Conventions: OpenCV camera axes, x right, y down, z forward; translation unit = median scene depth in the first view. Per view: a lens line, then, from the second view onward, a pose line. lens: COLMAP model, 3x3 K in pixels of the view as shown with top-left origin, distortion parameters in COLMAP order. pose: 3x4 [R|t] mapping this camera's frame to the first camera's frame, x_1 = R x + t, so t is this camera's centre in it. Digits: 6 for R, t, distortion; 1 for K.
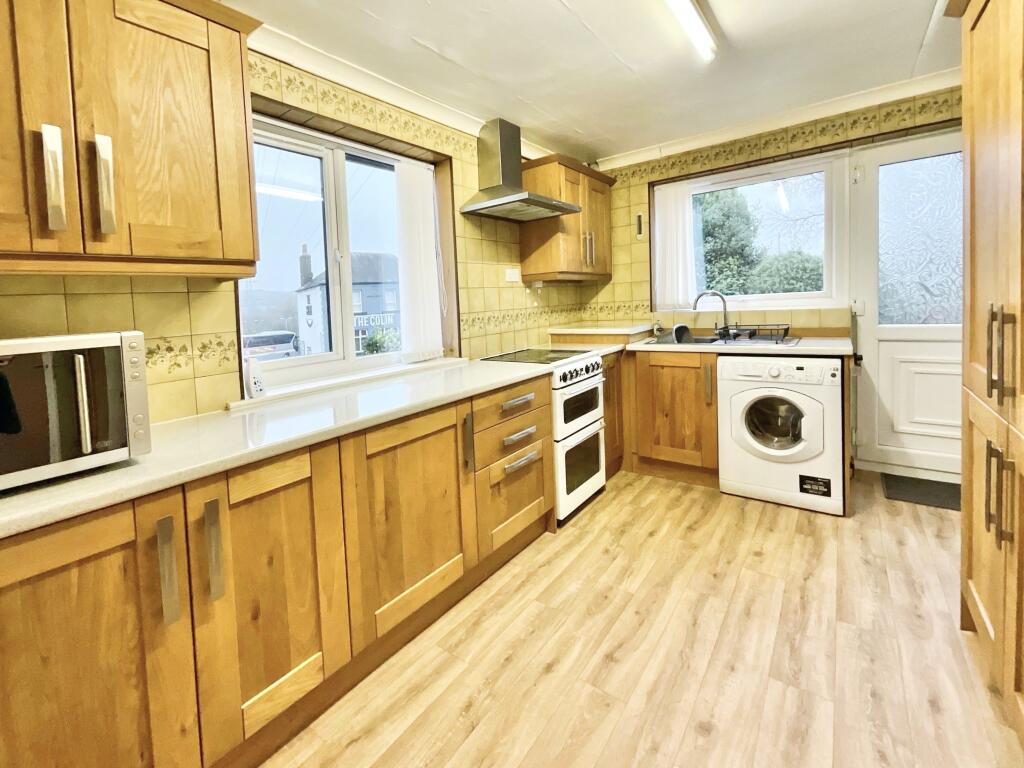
lens RADIAL K [[442.4, 0, 531.8], [0, 442.4, 379.6], [0, 0, 1]] dist [0.013620, 0.000245]
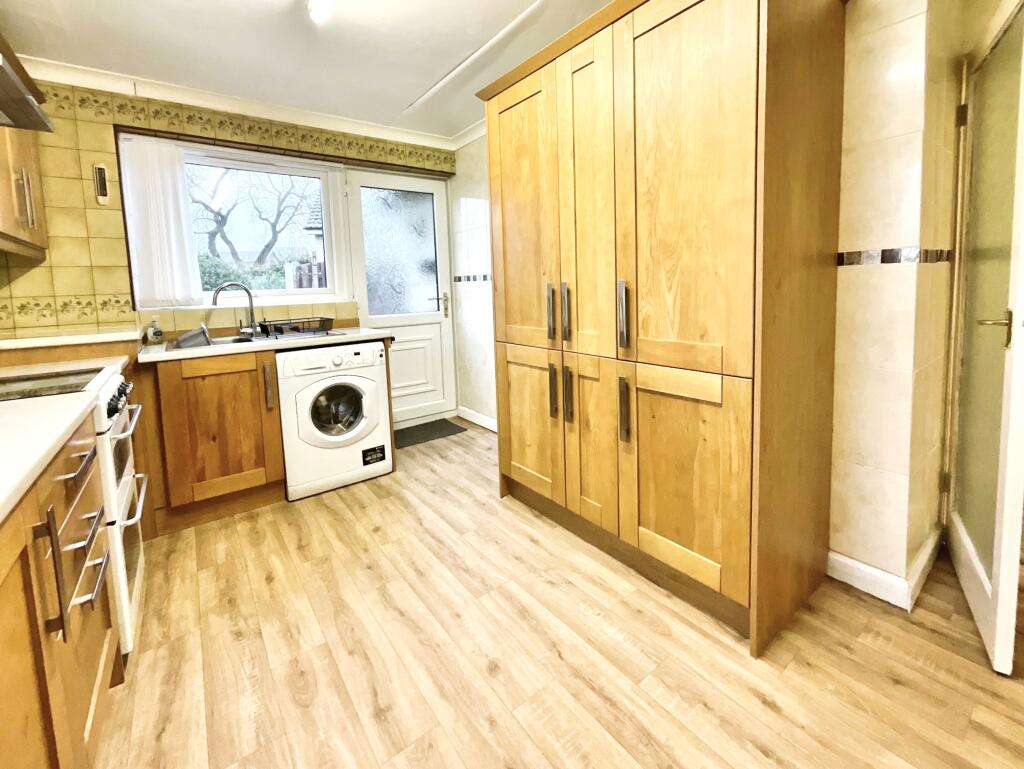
lens RADIAL K [[427.3, 0, 504.8], [0, 427.3, 371.1], [0, 0, 1]] dist [0.001797, 0.000292]
pose [[0.311748, -0.145589, 0.938945, -0.269596], [0.187085, 0.978252, 0.089568, -0.009239], [-0.931565, 0.147739, 0.332206, 0.295391]]
